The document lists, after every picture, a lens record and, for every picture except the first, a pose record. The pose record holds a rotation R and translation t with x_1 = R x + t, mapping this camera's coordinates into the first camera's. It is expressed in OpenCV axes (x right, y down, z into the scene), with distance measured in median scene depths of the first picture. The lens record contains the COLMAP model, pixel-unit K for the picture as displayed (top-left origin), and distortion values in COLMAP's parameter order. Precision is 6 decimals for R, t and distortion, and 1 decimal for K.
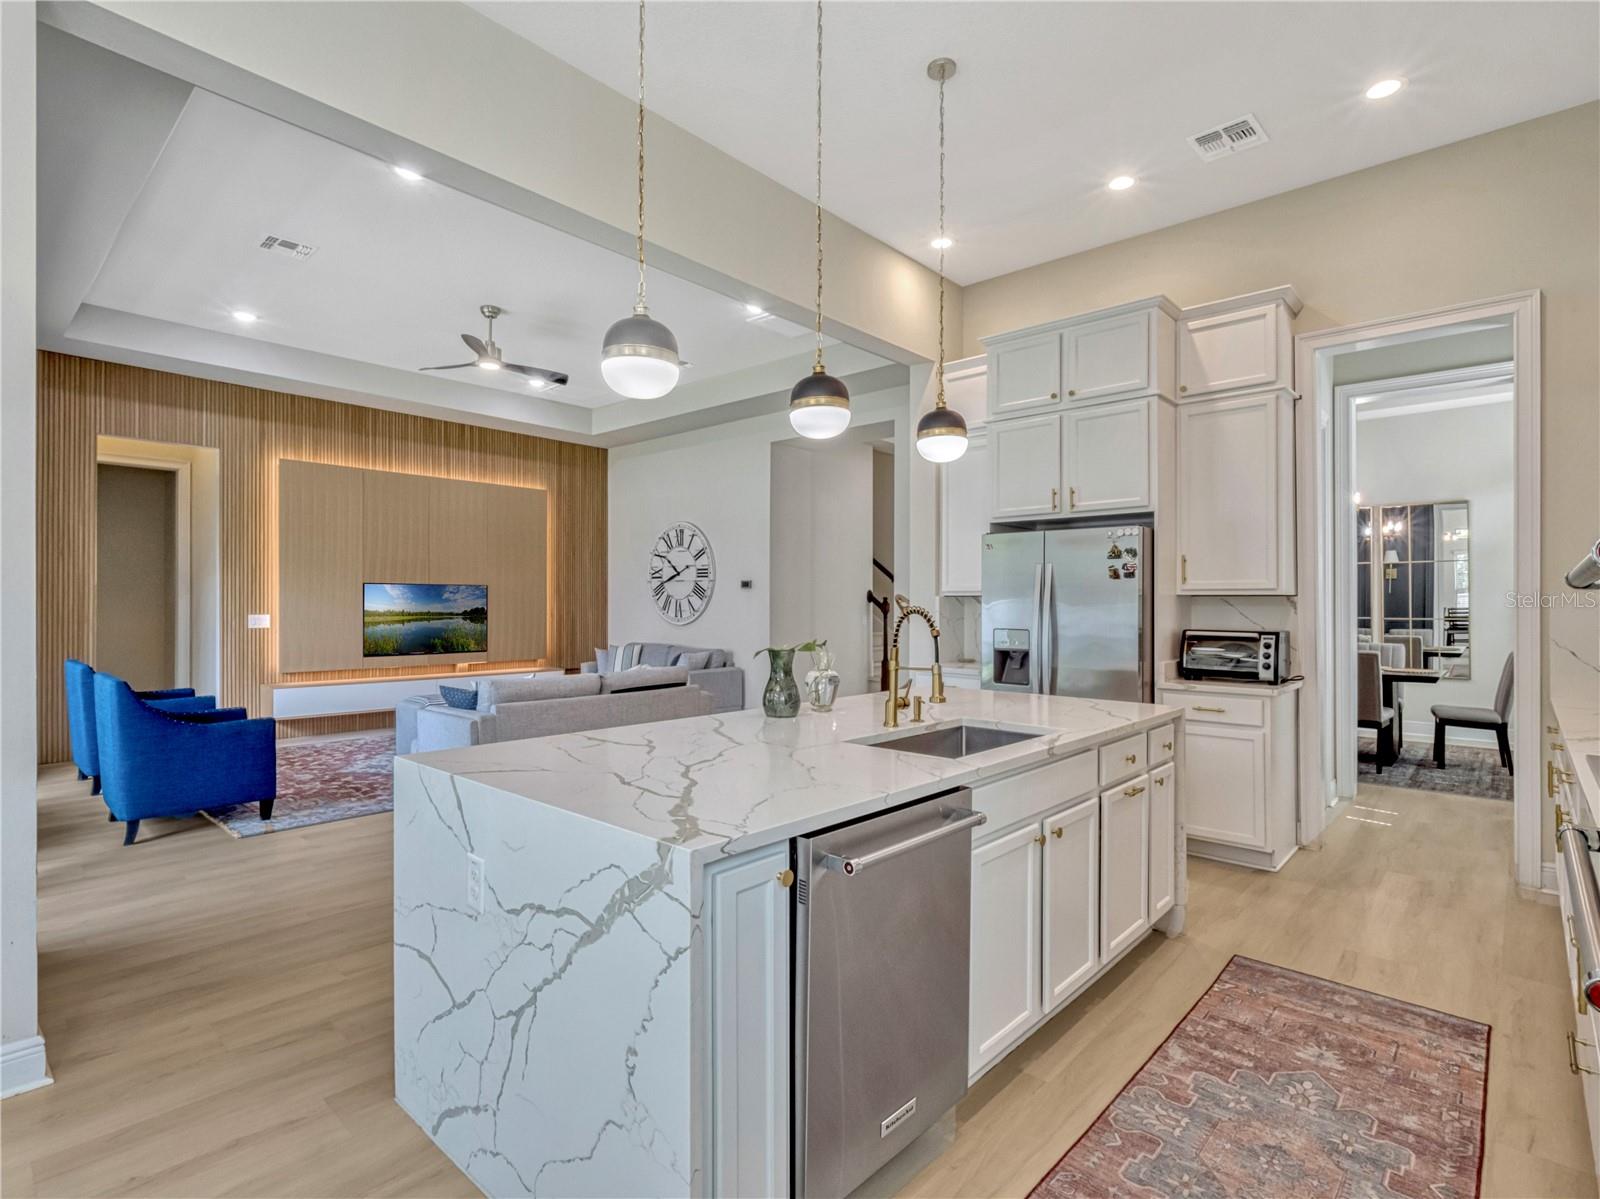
lens RADIAL K [[803.8, 0, 802.7], [0, 803.8, 608.7], [0, 0, 1]] dist [-0.008790, -0.000326]
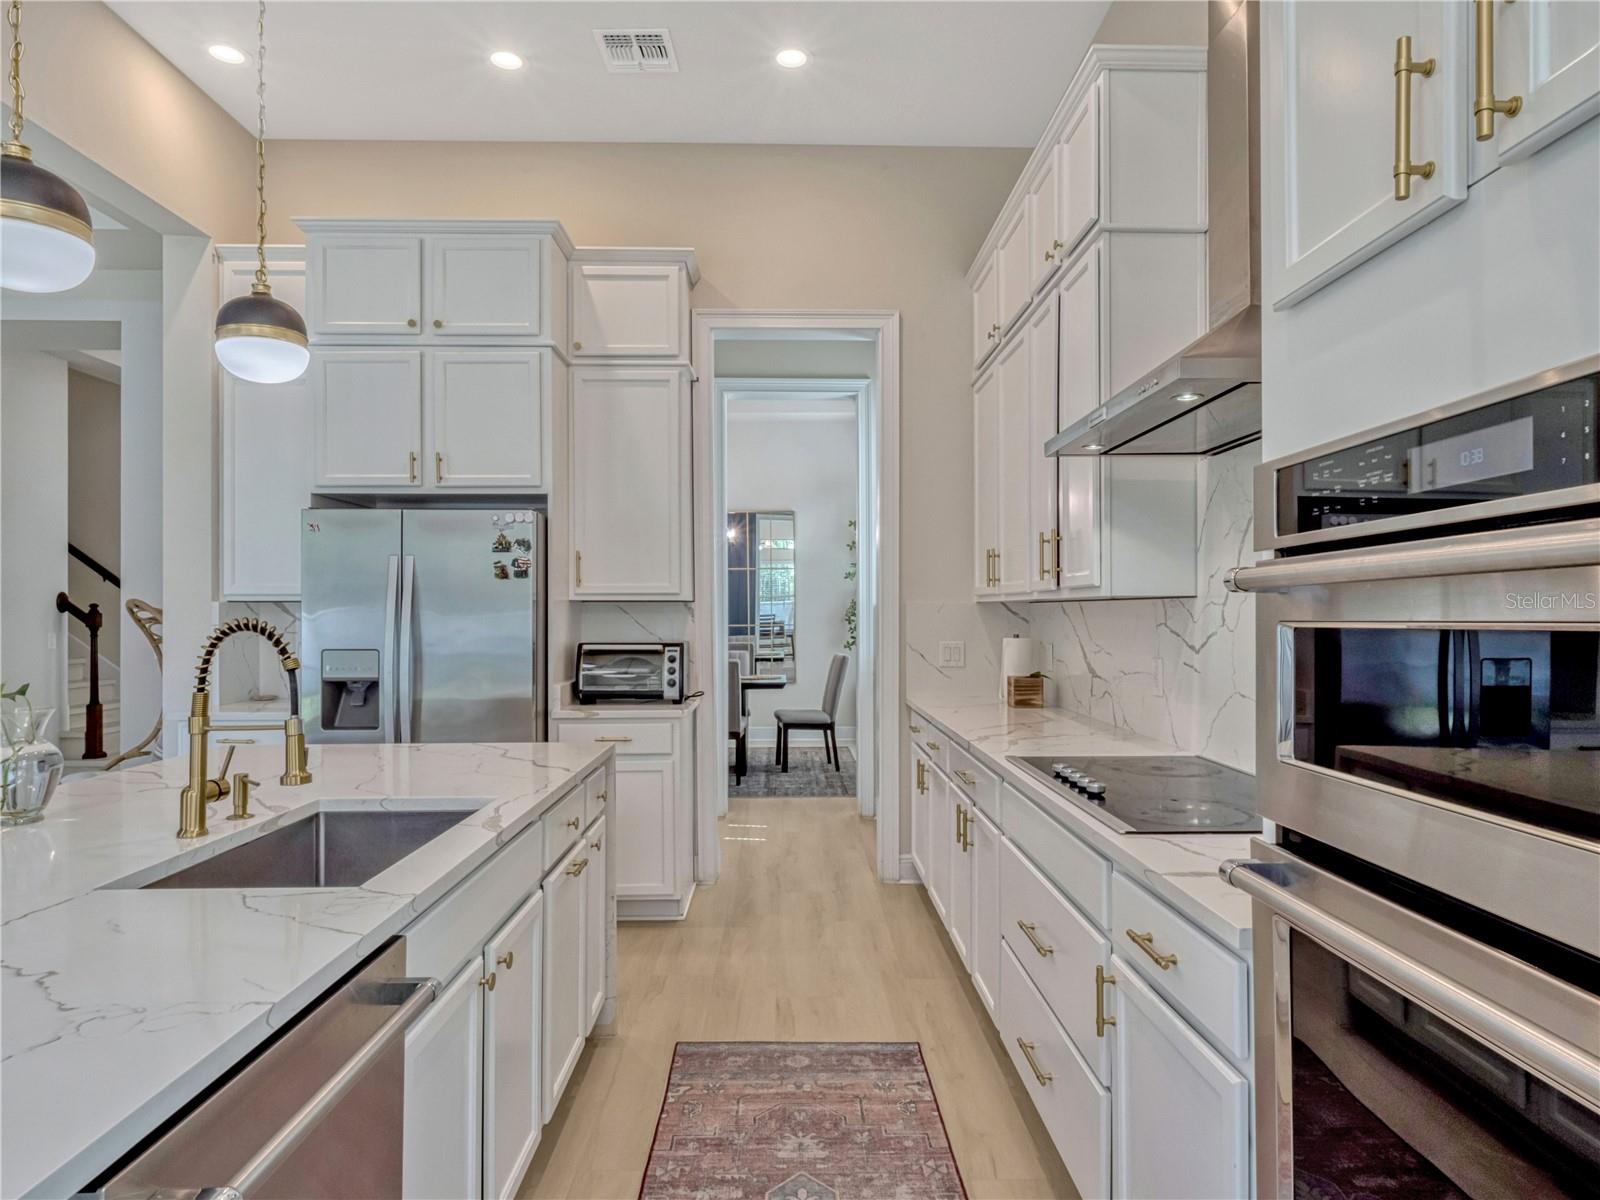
lens RADIAL K [[956.4, 0, 813.8], [0, 956.4, 605.6], [0, 0, 1]] dist [0.023706, -0.025027]
pose [[0.722719, -0.001148, 0.691141, -0.023020], [0.010076, 0.999910, -0.008875, -0.000885], [-0.691068, 0.013378, 0.722665, 0.138225]]
